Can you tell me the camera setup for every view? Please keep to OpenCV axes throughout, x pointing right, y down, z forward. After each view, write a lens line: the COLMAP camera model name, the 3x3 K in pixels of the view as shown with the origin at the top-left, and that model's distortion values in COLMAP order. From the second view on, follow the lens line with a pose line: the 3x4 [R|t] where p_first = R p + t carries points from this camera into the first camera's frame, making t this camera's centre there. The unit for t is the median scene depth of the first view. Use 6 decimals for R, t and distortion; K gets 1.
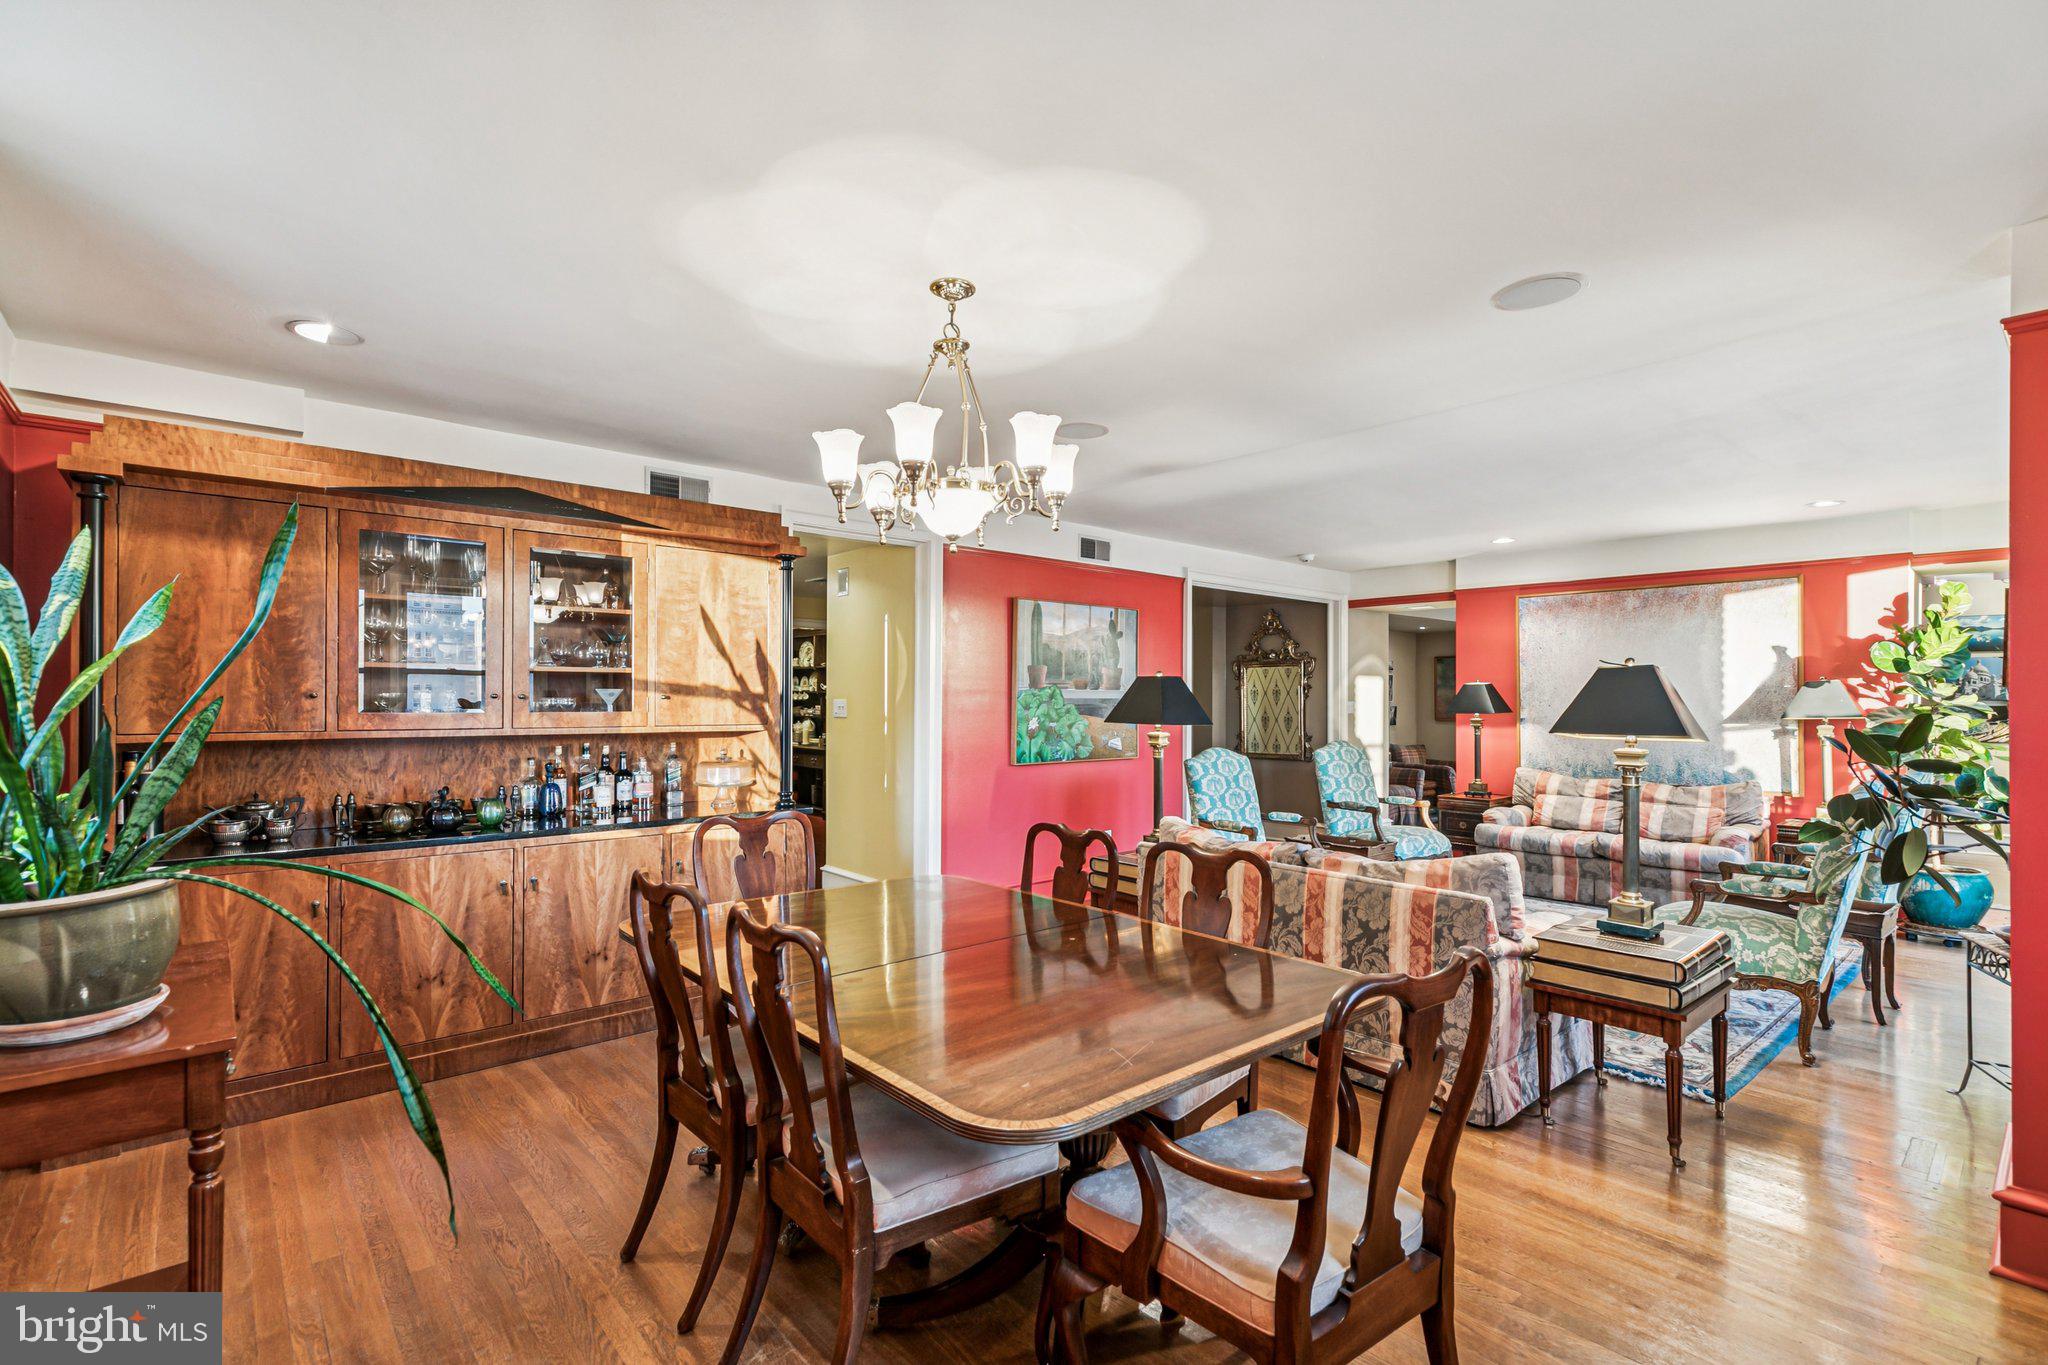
lens RADIAL K [[923.9, 0, 1029.8], [0, 923.9, 693.5], [0, 0, 1]] dist [0.003441, -0.000002]
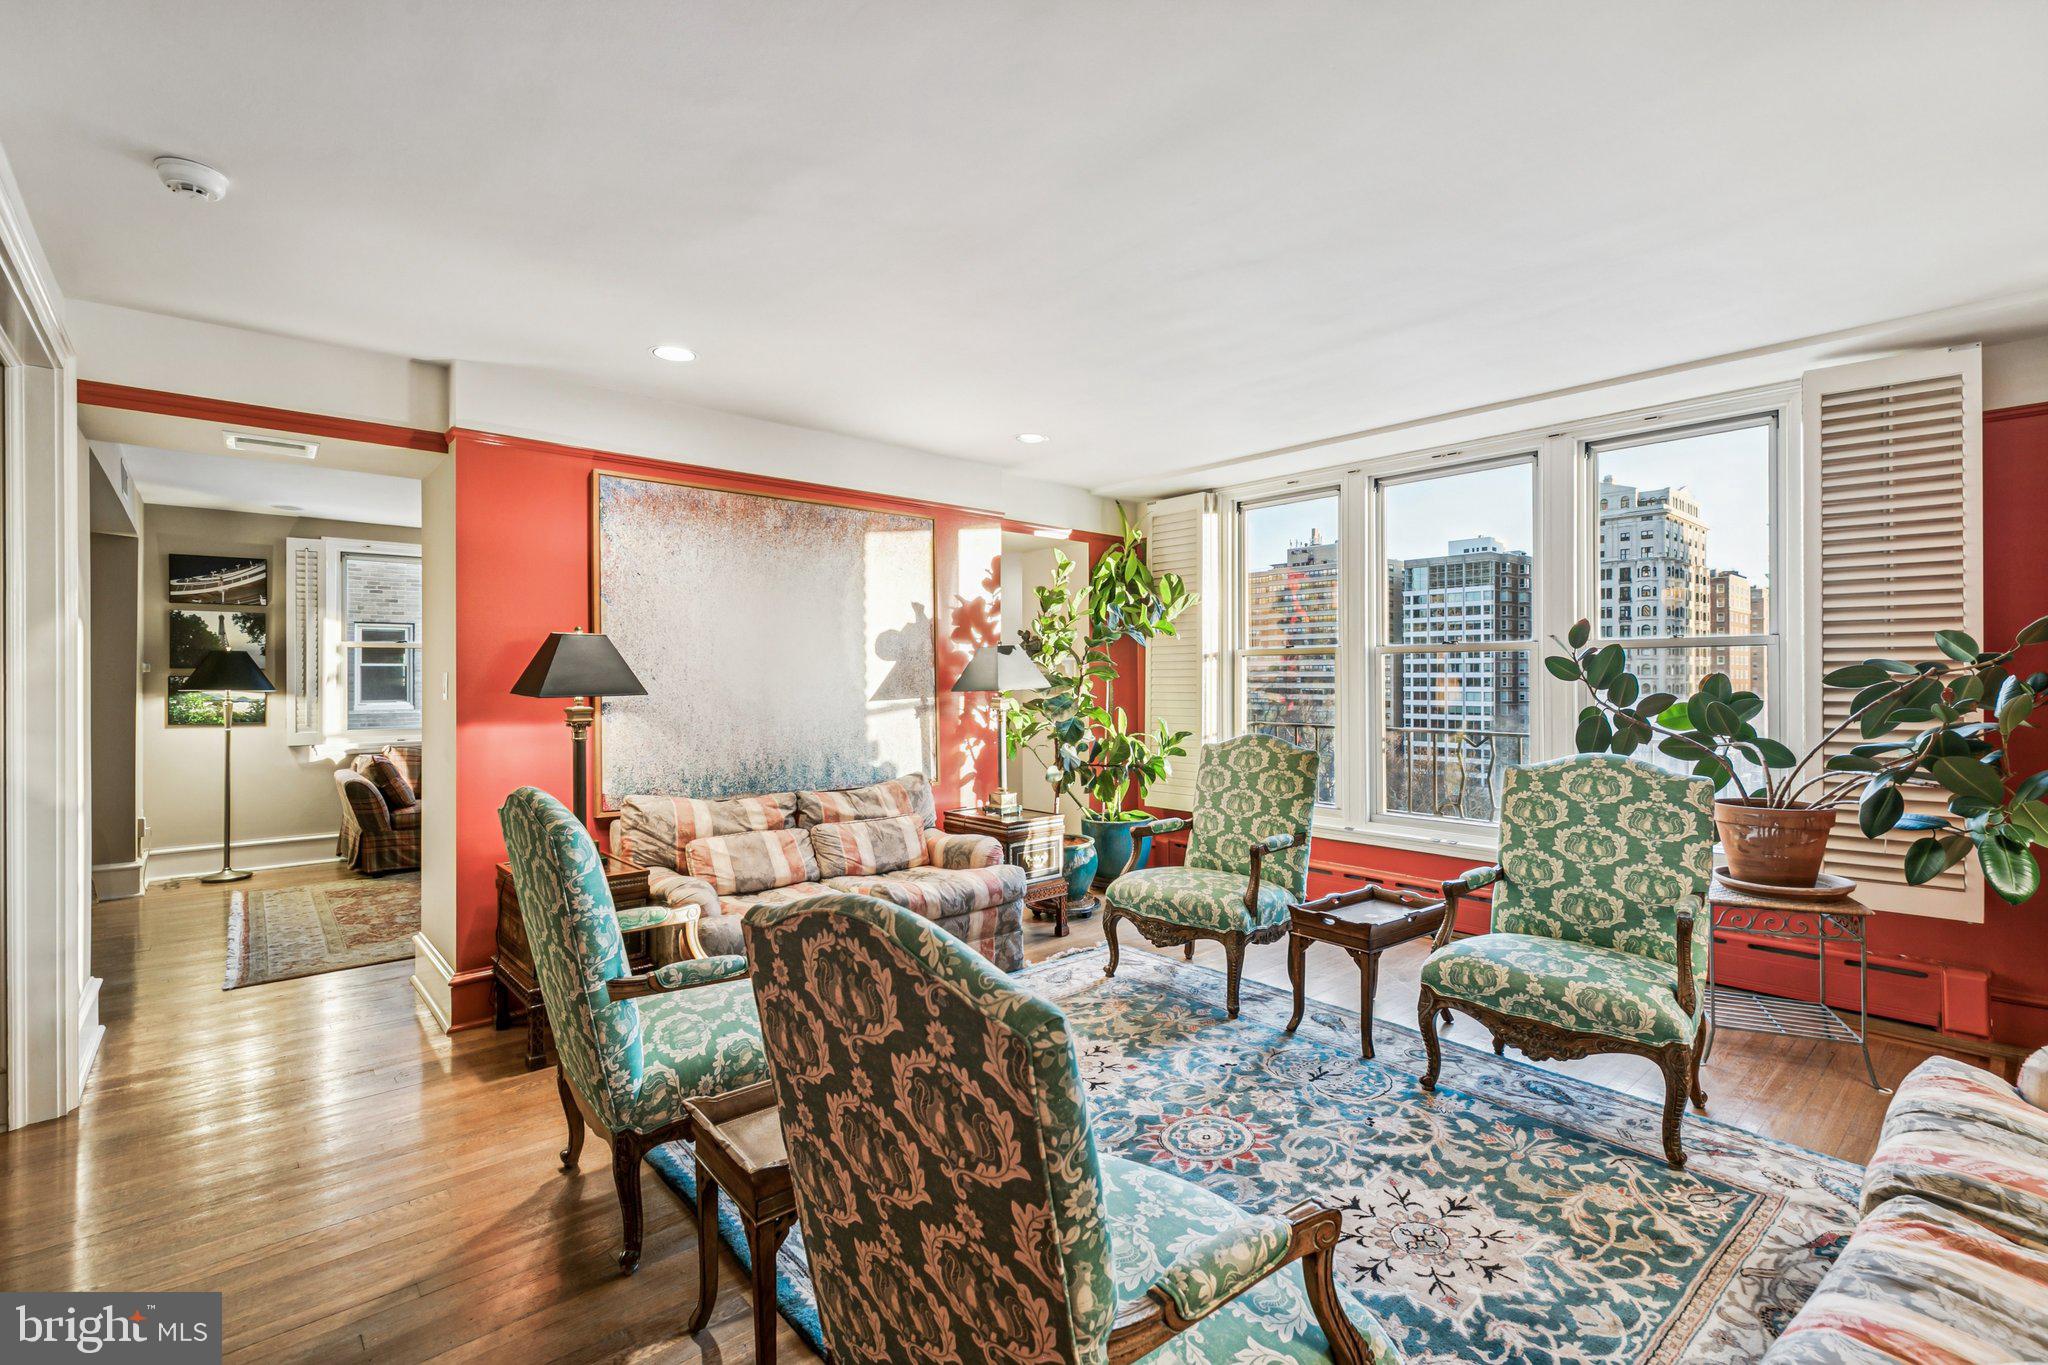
lens RADIAL K [[923.9, 0, 1008.8], [0, 923.9, 678.3], [0, 0, 1]] dist [0.003441, -0.000002]
pose [[-0.000807, -0.006237, 0.999980, 0.004067], [-0.005745, 0.999964, 0.006233, 0.009333], [-0.999983, -0.005740, -0.000843, 0.894615]]
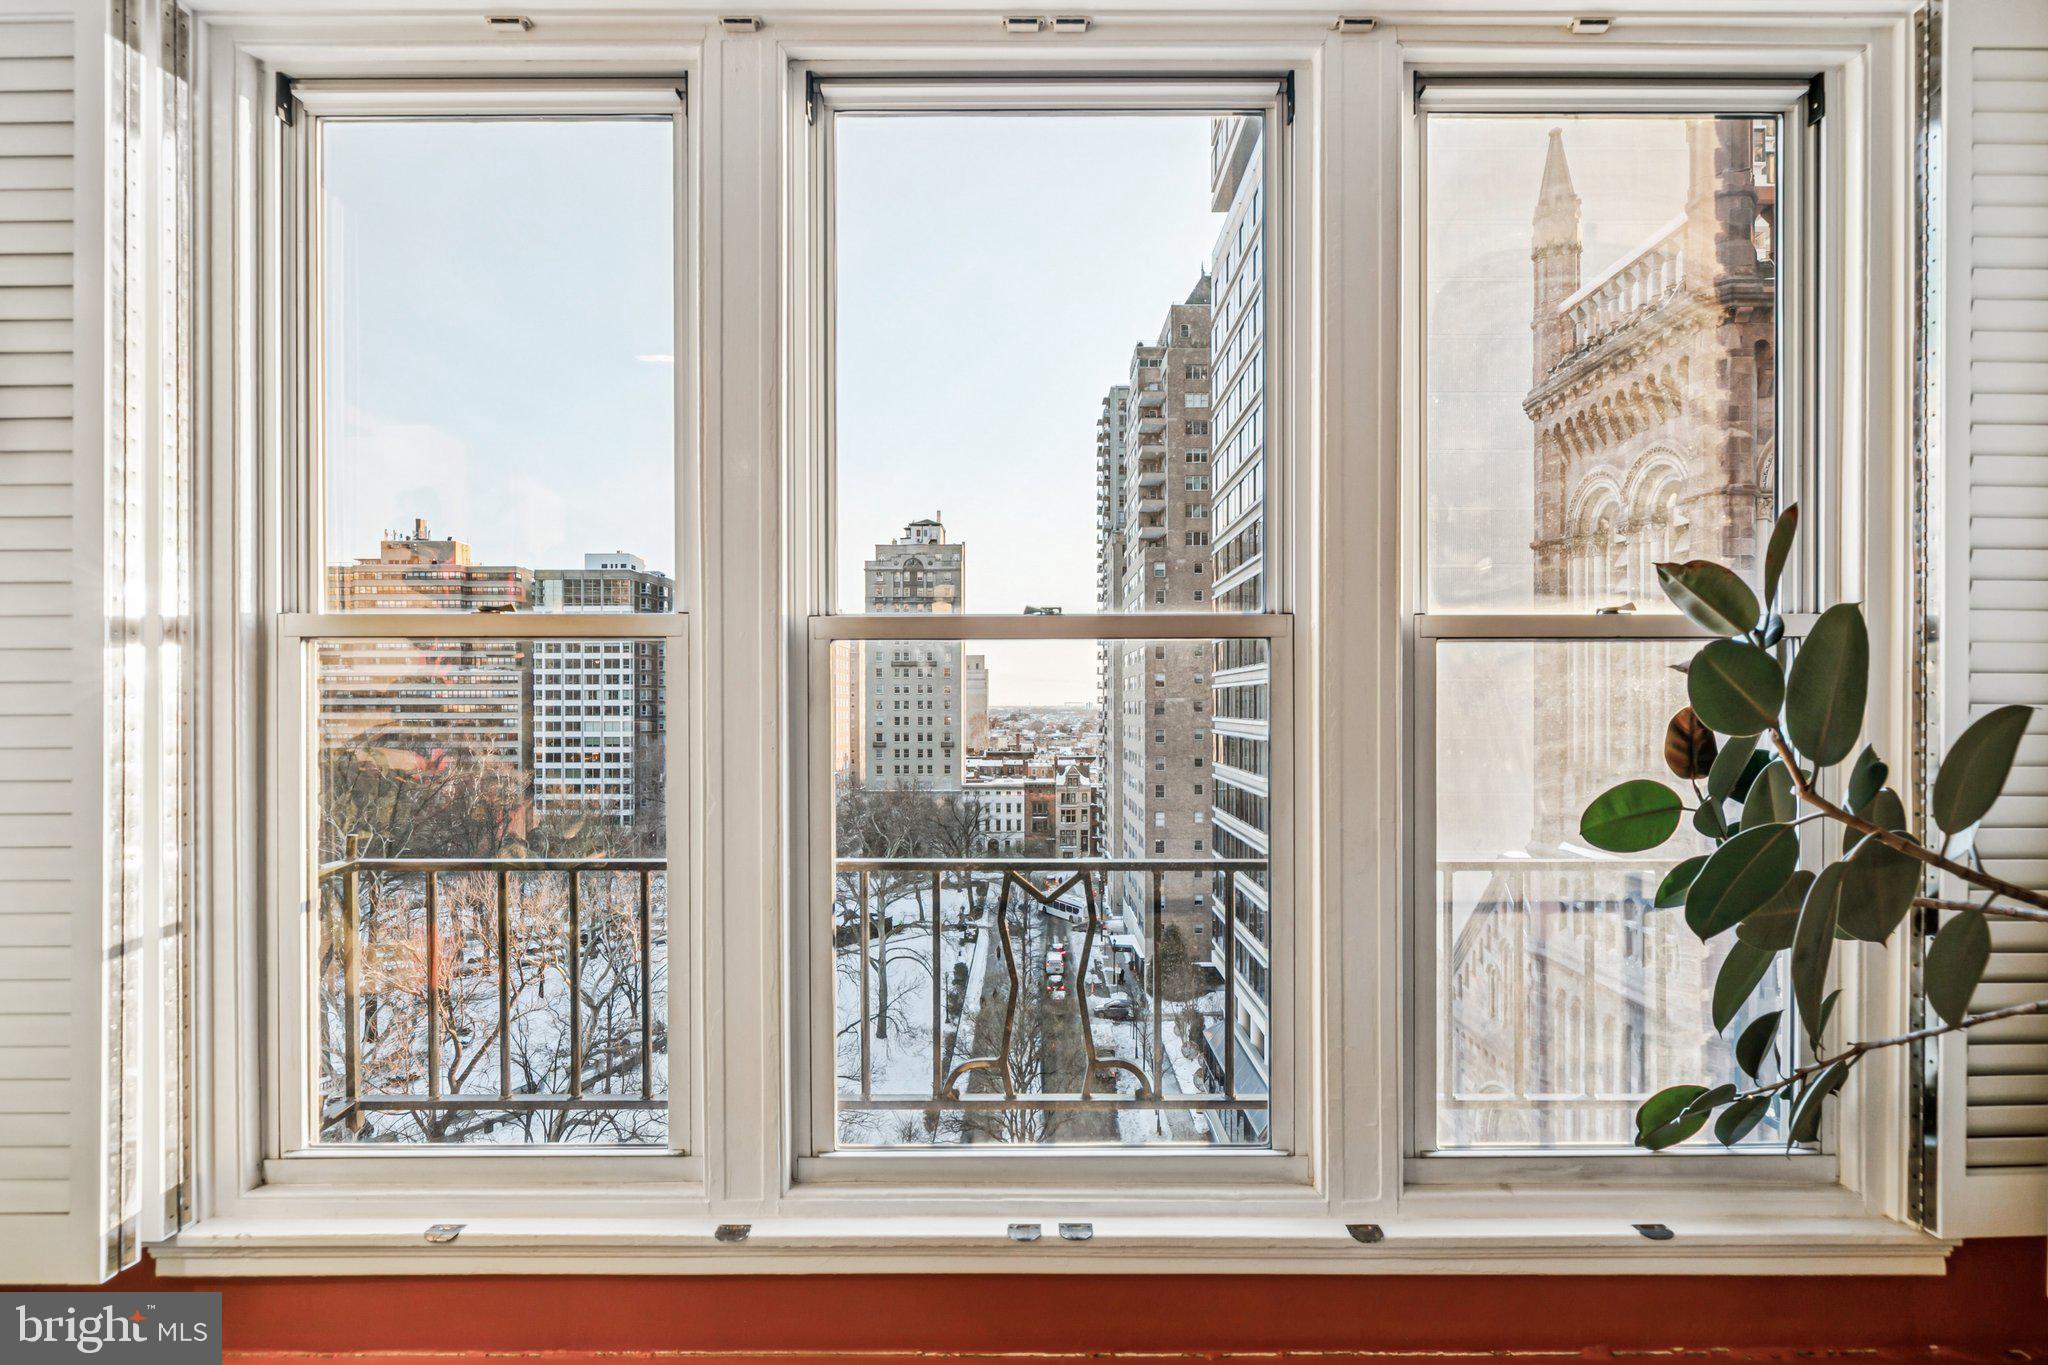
lens RADIAL K [[1015.7, 0, 1023.1], [0, 1015.7, 707.4], [0, 0, 1]] dist [-0.003339, 0.000393]
pose [[-0.757237, -0.007099, 0.653102, 0.591745], [-0.008591, 0.999963, 0.000907, 0.008735], [-0.653084, -0.004924, -0.757269, 0.742616]]
